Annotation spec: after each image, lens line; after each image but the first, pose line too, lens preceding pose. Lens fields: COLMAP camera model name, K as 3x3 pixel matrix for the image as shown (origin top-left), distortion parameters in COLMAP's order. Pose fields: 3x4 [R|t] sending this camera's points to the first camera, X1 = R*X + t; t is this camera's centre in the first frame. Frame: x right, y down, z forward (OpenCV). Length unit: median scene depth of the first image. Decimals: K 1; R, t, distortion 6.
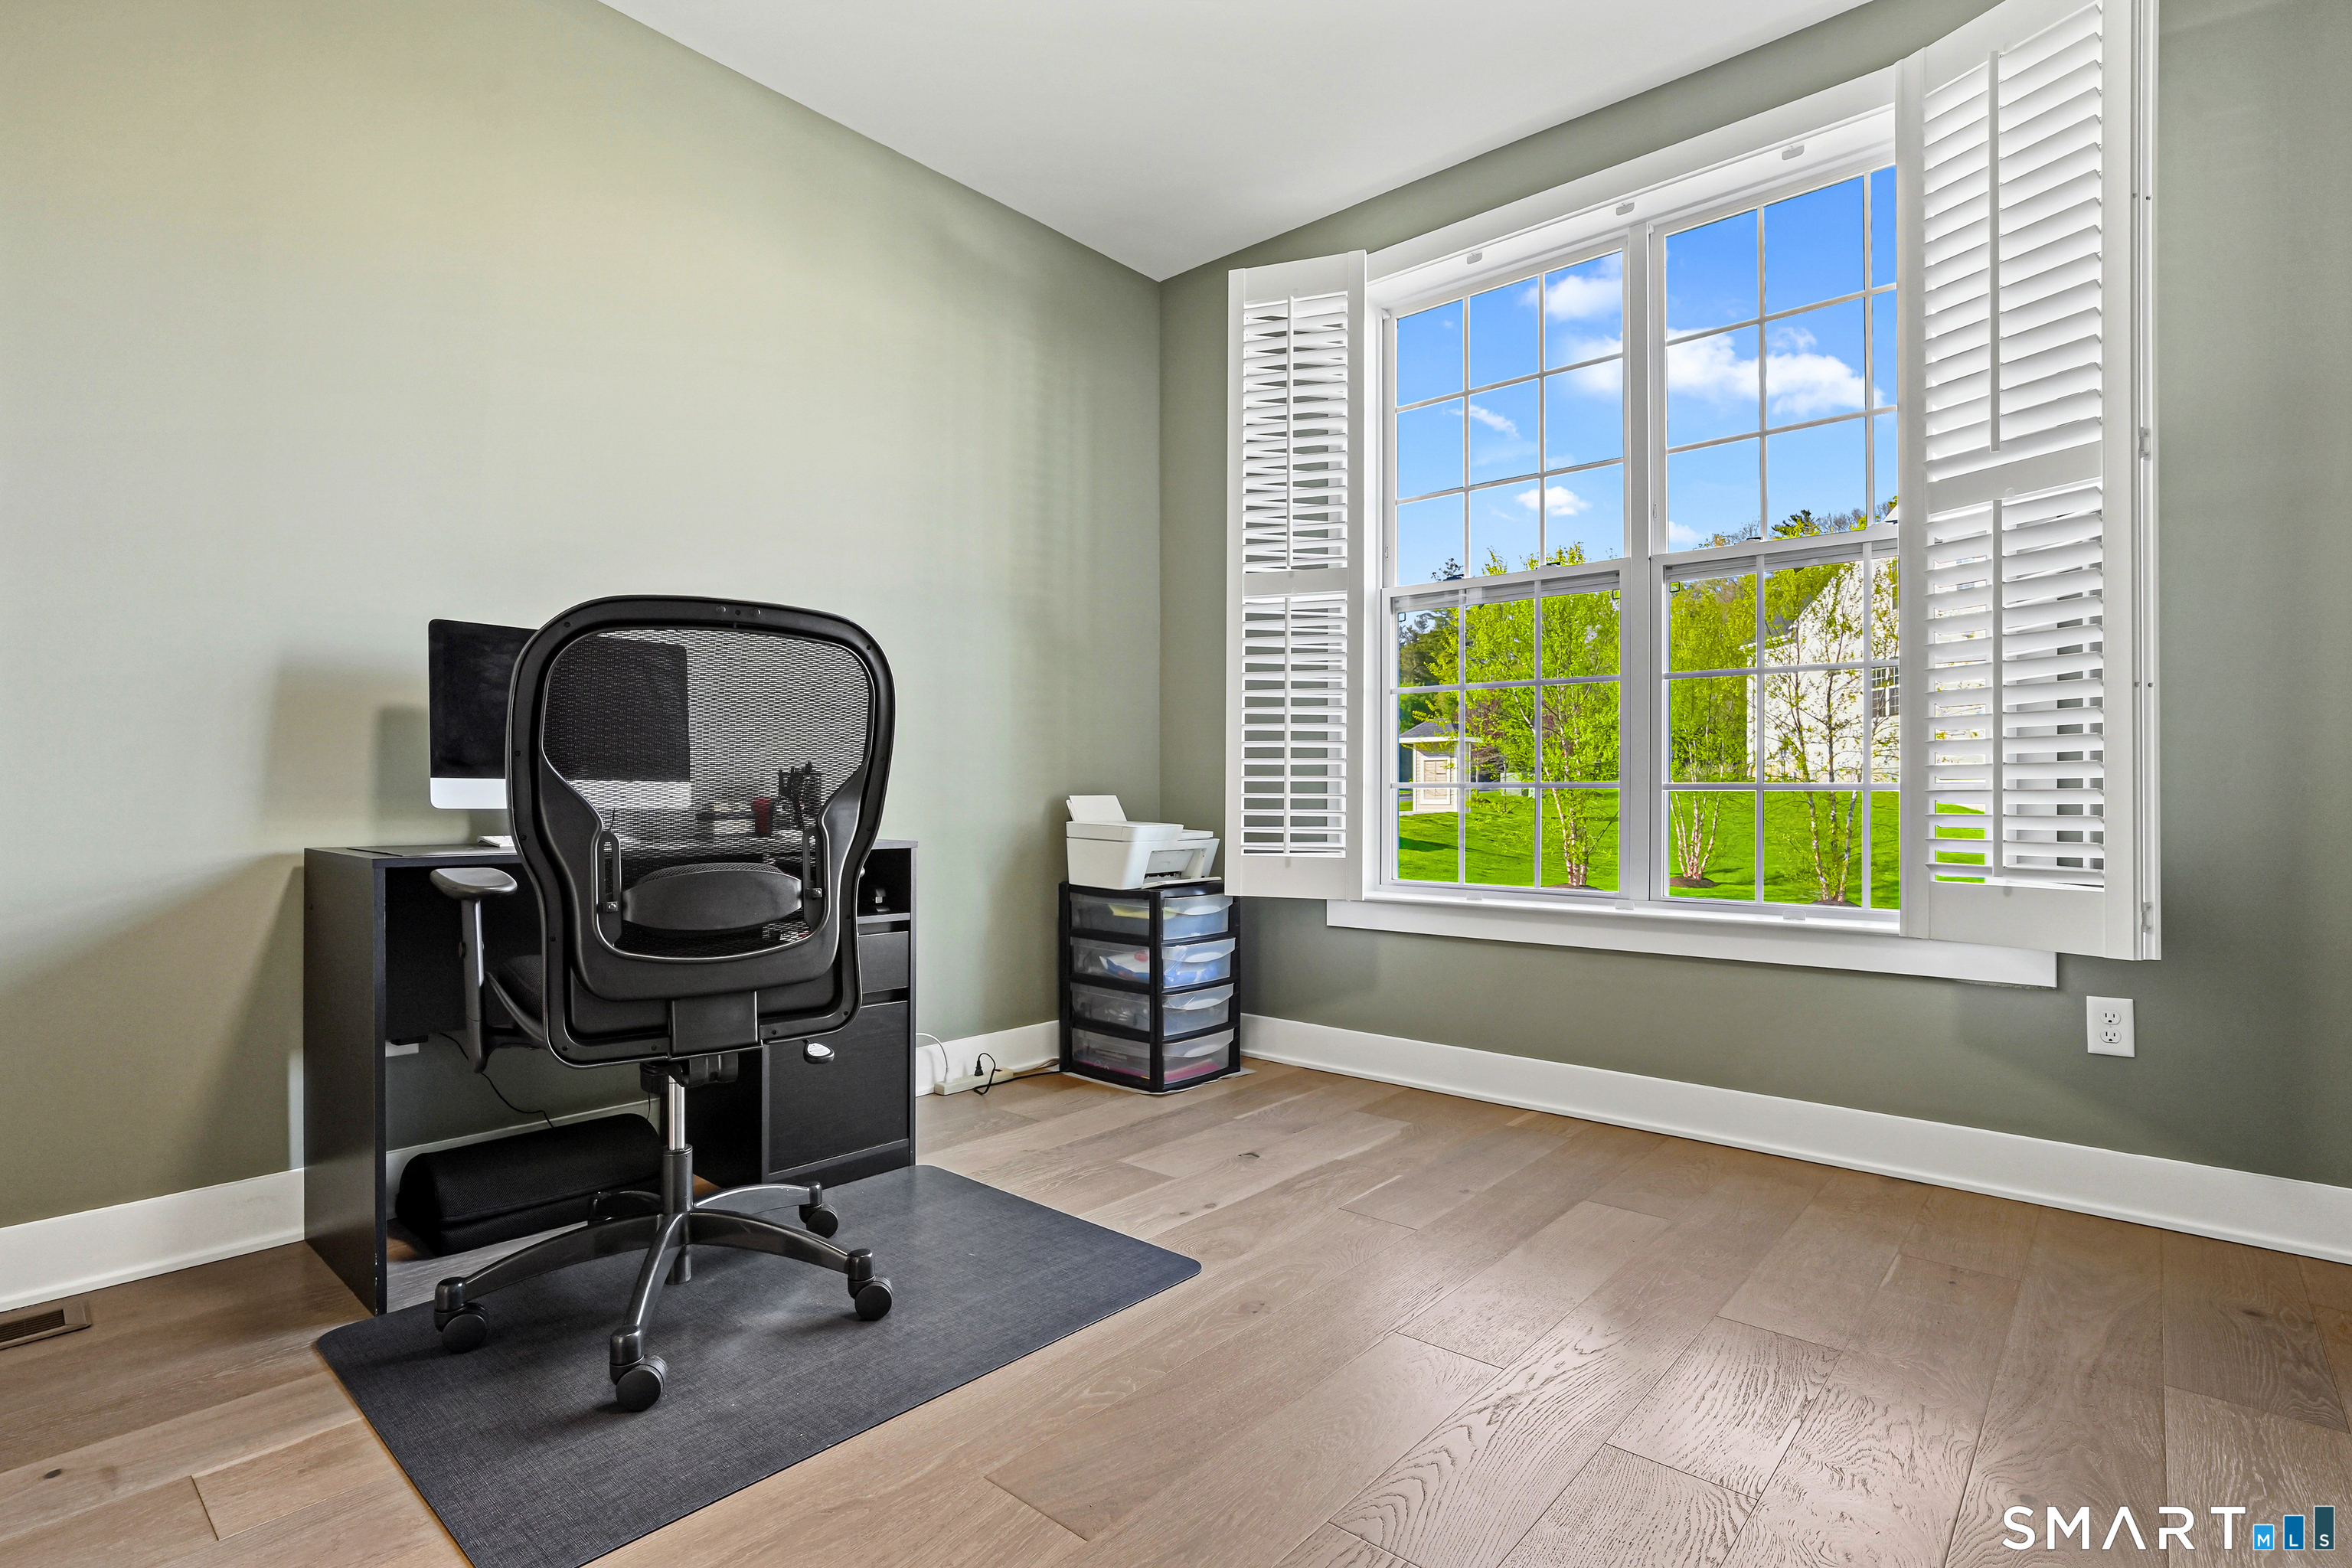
lens RADIAL K [[1135.4, 0, 1176.0], [0, 1135.4, 784.0], [0, 0, 1]] dist [-0.000488, 0.001528]
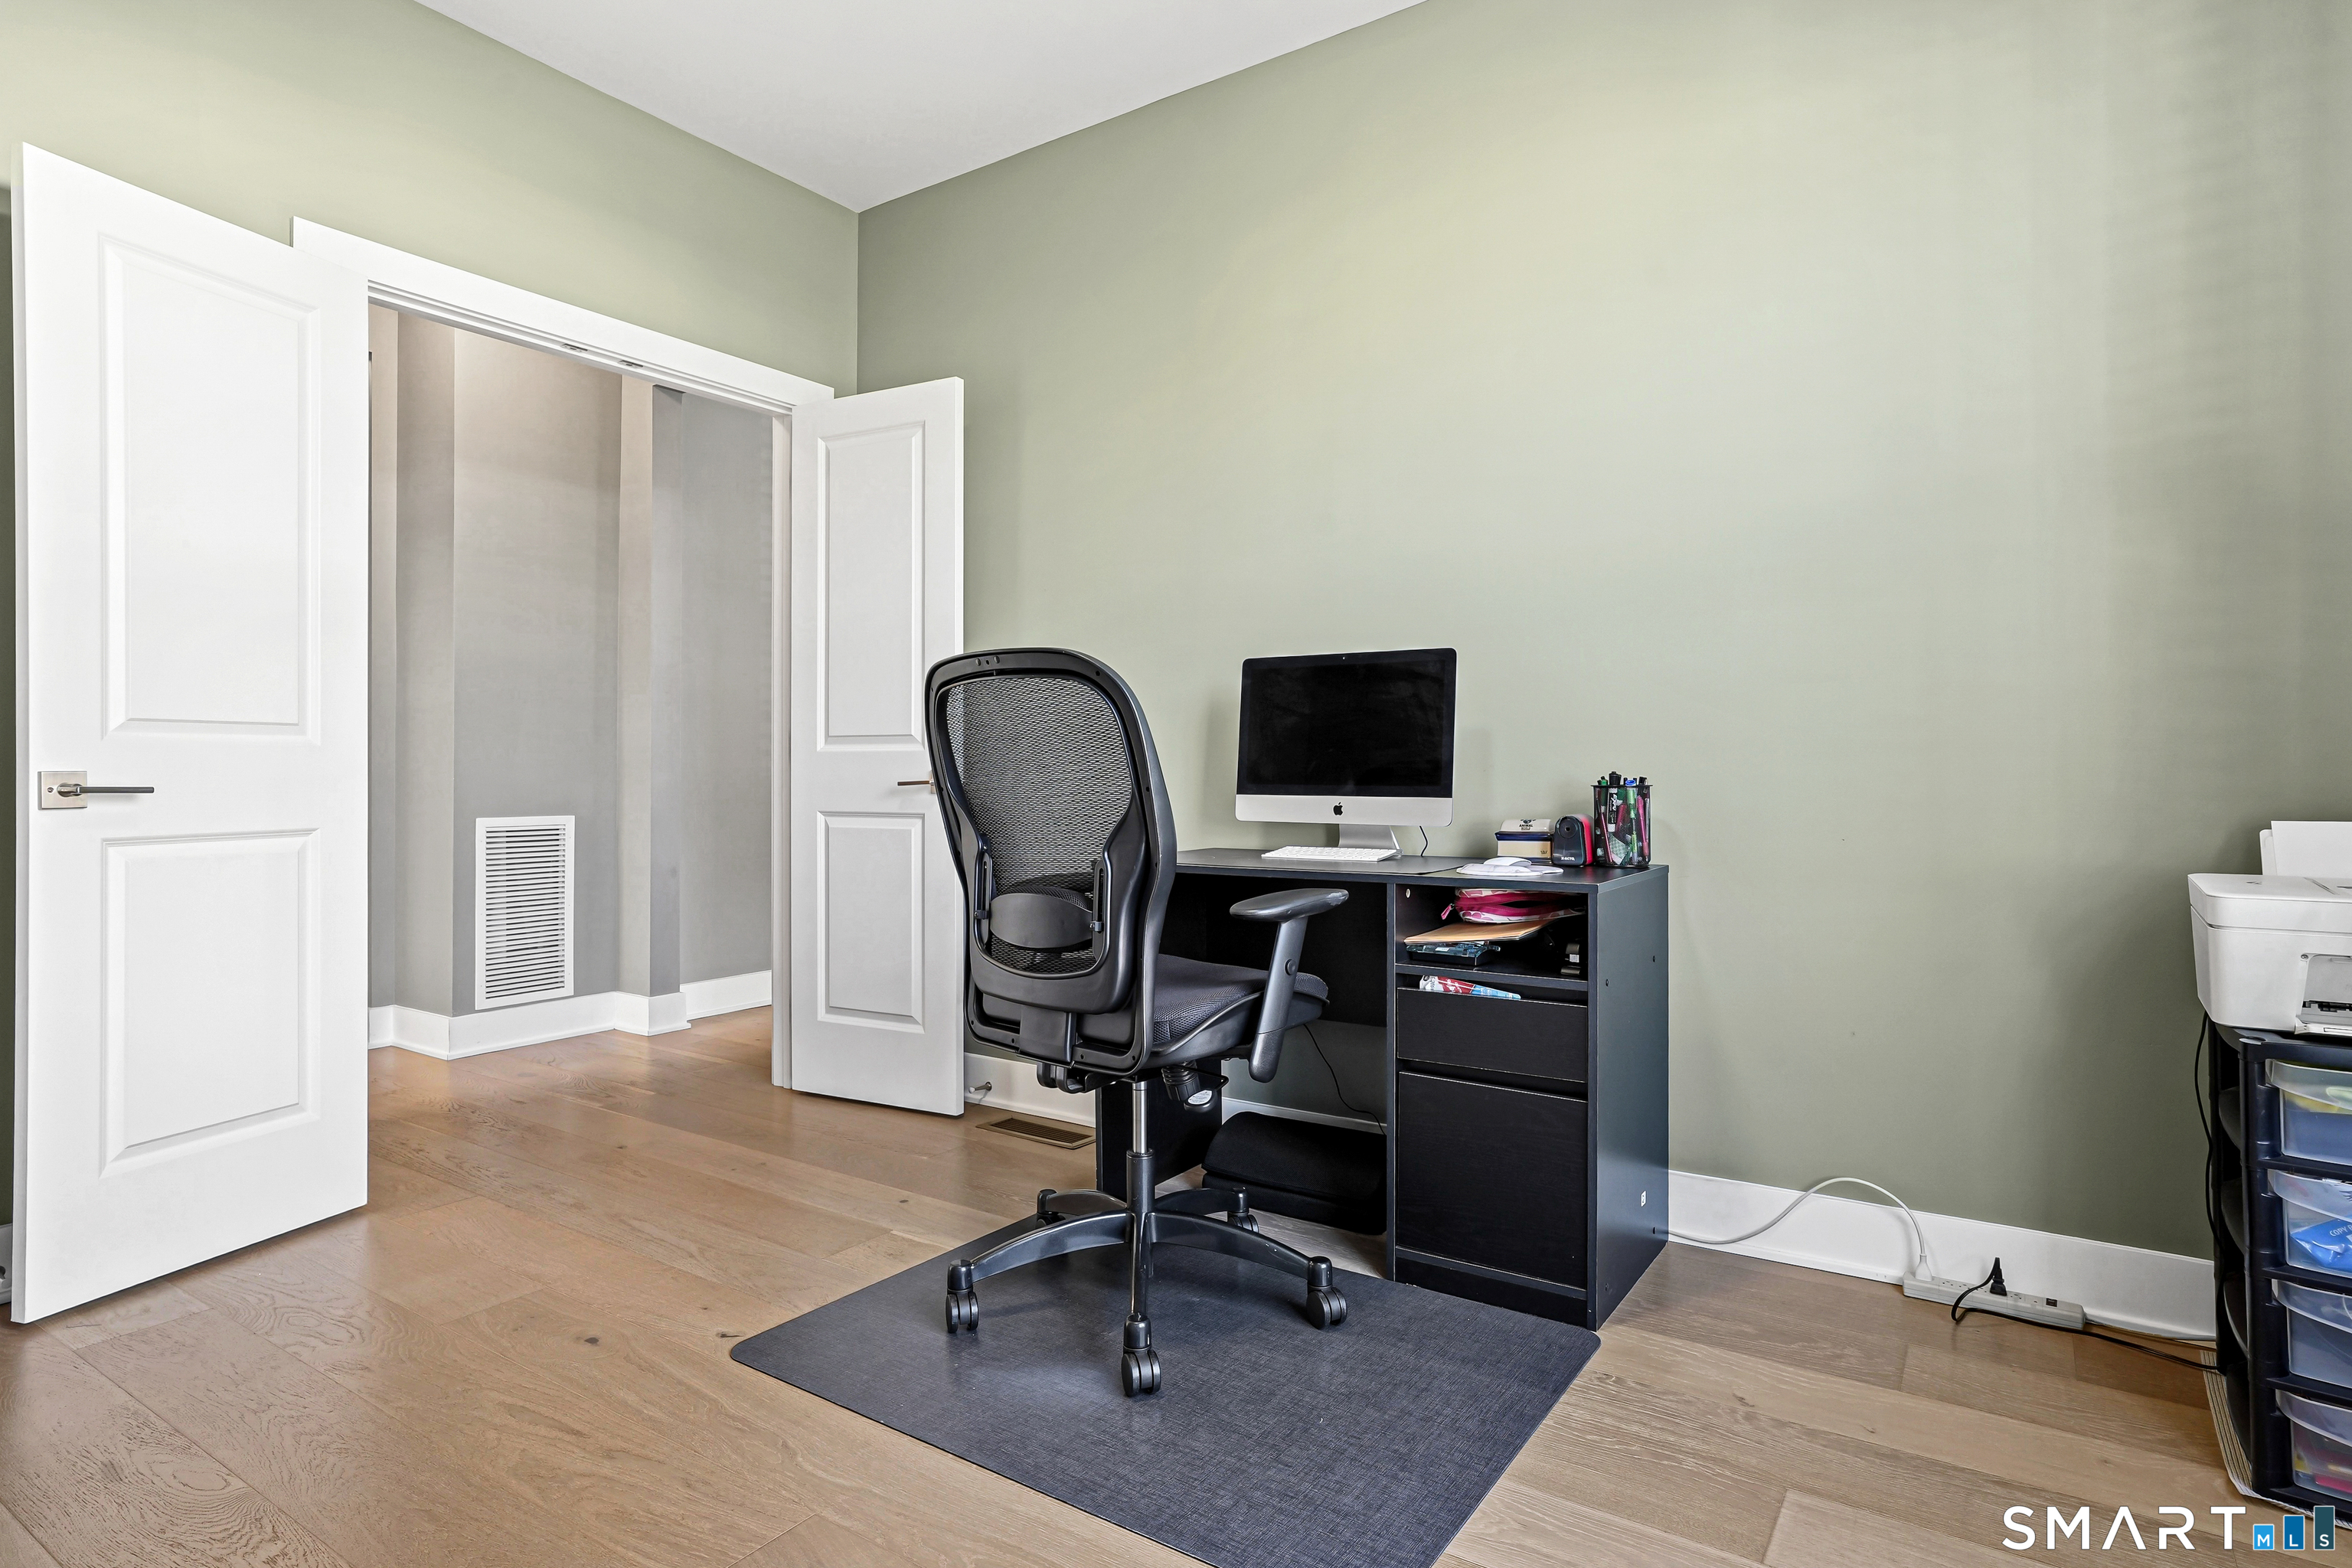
lens RADIAL K [[1249.4, 0, 1176.0], [0, 1249.4, 784.0], [0, 0, 1]] dist [-0.019649, -0.000500]
pose [[0.127203, 0.006355, -0.991856, 0.590540], [0.014386, 0.999862, 0.008251, -0.026670], [0.991772, -0.015319, 0.127094, 0.729536]]
